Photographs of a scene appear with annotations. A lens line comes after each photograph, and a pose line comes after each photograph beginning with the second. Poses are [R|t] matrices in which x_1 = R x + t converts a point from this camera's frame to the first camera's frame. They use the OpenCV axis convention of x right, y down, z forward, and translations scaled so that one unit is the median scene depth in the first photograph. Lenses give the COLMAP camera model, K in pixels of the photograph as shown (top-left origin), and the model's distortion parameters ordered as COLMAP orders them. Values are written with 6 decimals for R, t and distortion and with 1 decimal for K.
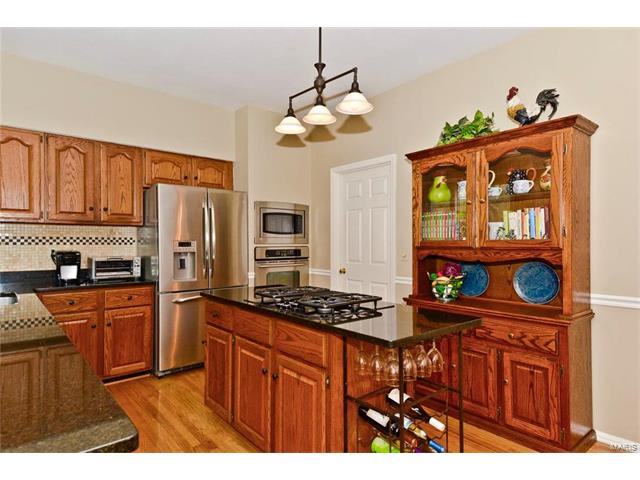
lens RADIAL K [[389.2, 0, 321.6], [0, 389.2, 239.5], [0, 0, 1]] dist [0.000674, -0.000307]
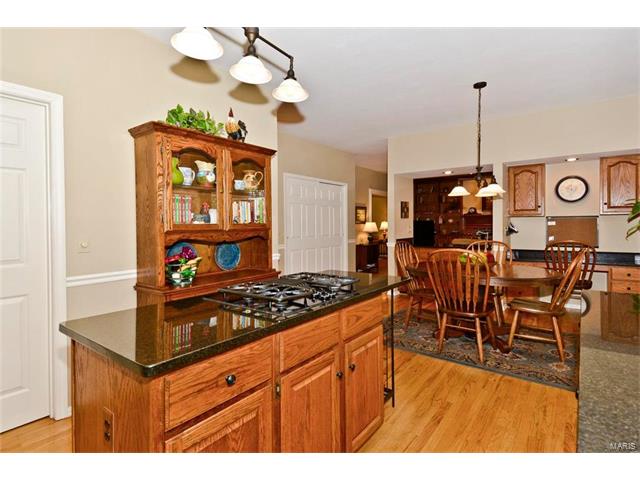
lens RADIAL K [[332.7, 0, 327.3], [0, 332.7, 226.2], [0, 0, 1]] dist [0.032858, -0.000142]
pose [[-0.250277, -0.006636, 0.968151, -0.459202], [0.001306, 0.999973, 0.007192, 0.001274], [-0.968173, 0.003065, -0.250262, 0.648950]]
